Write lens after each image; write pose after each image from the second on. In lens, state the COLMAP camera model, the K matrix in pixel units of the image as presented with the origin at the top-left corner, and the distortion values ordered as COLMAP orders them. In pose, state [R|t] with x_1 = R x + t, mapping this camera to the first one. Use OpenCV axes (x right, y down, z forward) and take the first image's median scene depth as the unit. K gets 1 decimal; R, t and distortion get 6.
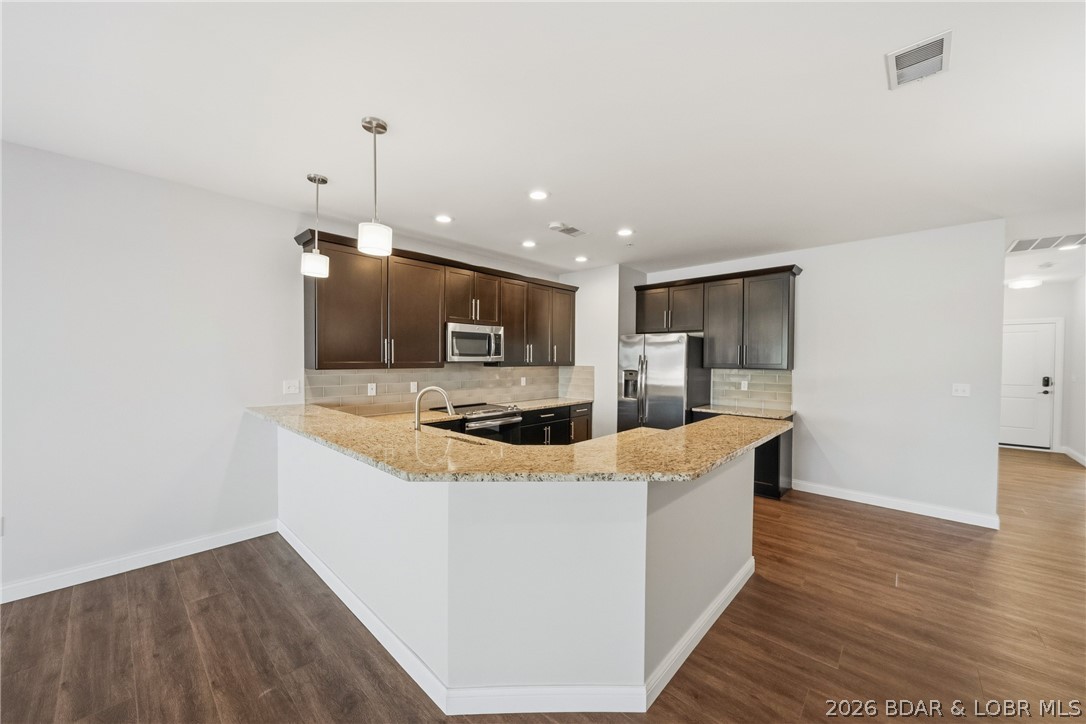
lens RADIAL K [[399.0, 0, 545.5], [0, 399.0, 364.7], [0, 0, 1]] dist [-0.003121, -0.000208]
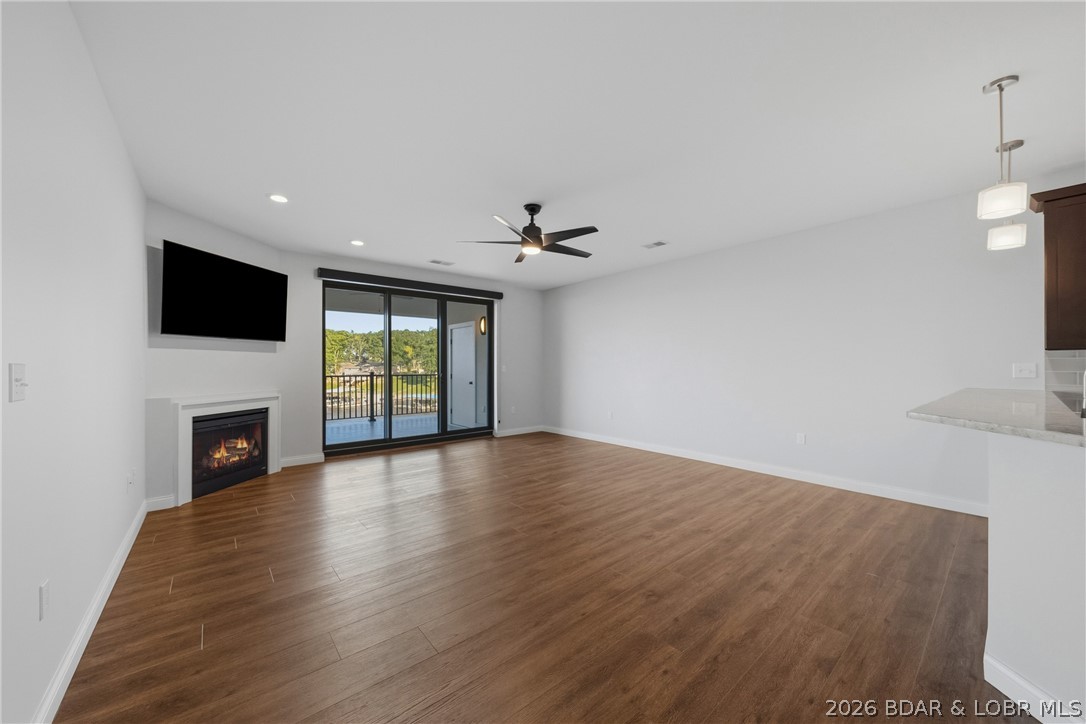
lens RADIAL K [[399.0, 0, 545.5], [0, 399.0, 364.7], [0, 0, 1]] dist [-0.003121, -0.000208]
pose [[-0.119867, -0.007770, -0.992760, 0.314070], [-0.012321, 0.999904, -0.006338, 0.047490], [0.992713, 0.011472, -0.119951, 0.014619]]
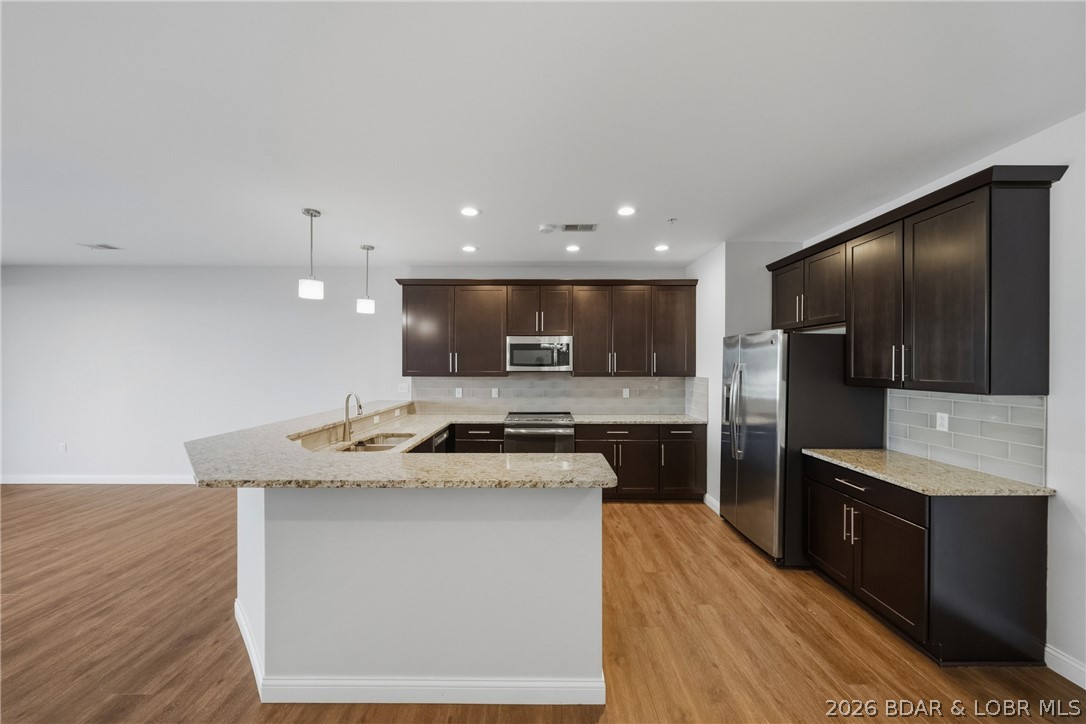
lens RADIAL K [[390.4, 0, 543.9], [0, 390.4, 368.8], [0, 0, 1]] dist [0.001228, 0.000190]
pose [[0.684406, 0.005065, -0.729084, 0.578729], [-0.007746, 0.999970, -0.000324, -0.014004], [0.729060, 0.005869, 0.684425, 0.310934]]
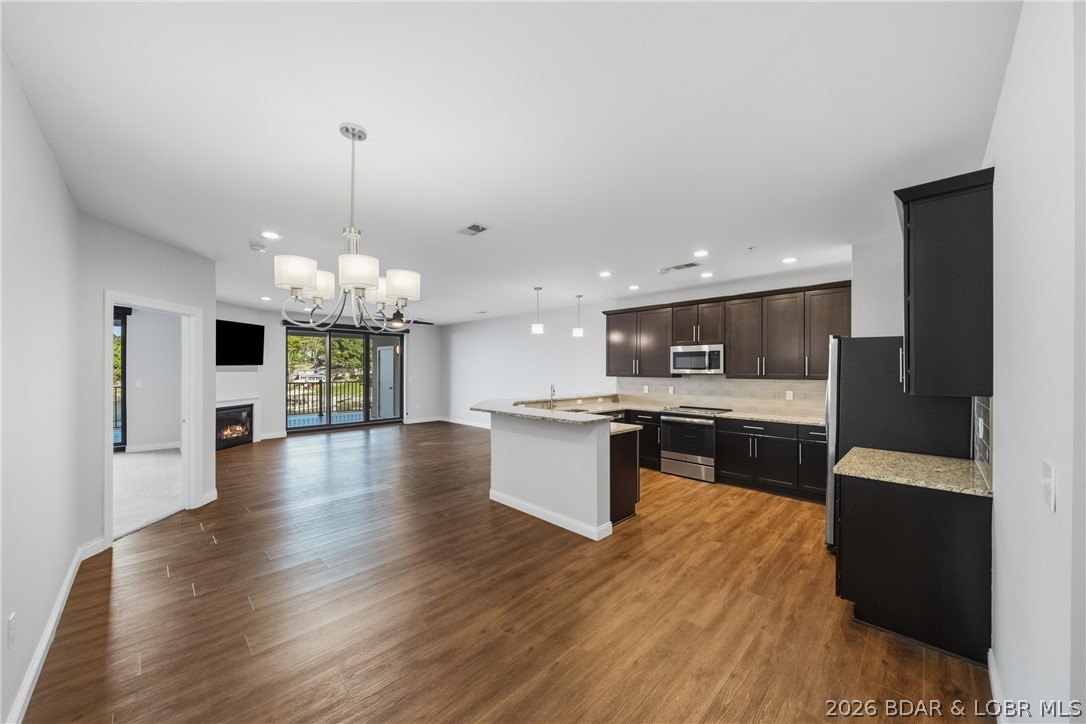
lens RADIAL K [[390.4, 0, 543.9], [0, 390.4, 368.8], [0, 0, 1]] dist [0.001228, 0.000190]
pose [[-0.026882, -0.003622, -0.999632, 1.112645], [-0.014485, 0.999890, -0.003233, -0.012184], [0.999534, 0.014393, -0.026932, 0.539884]]
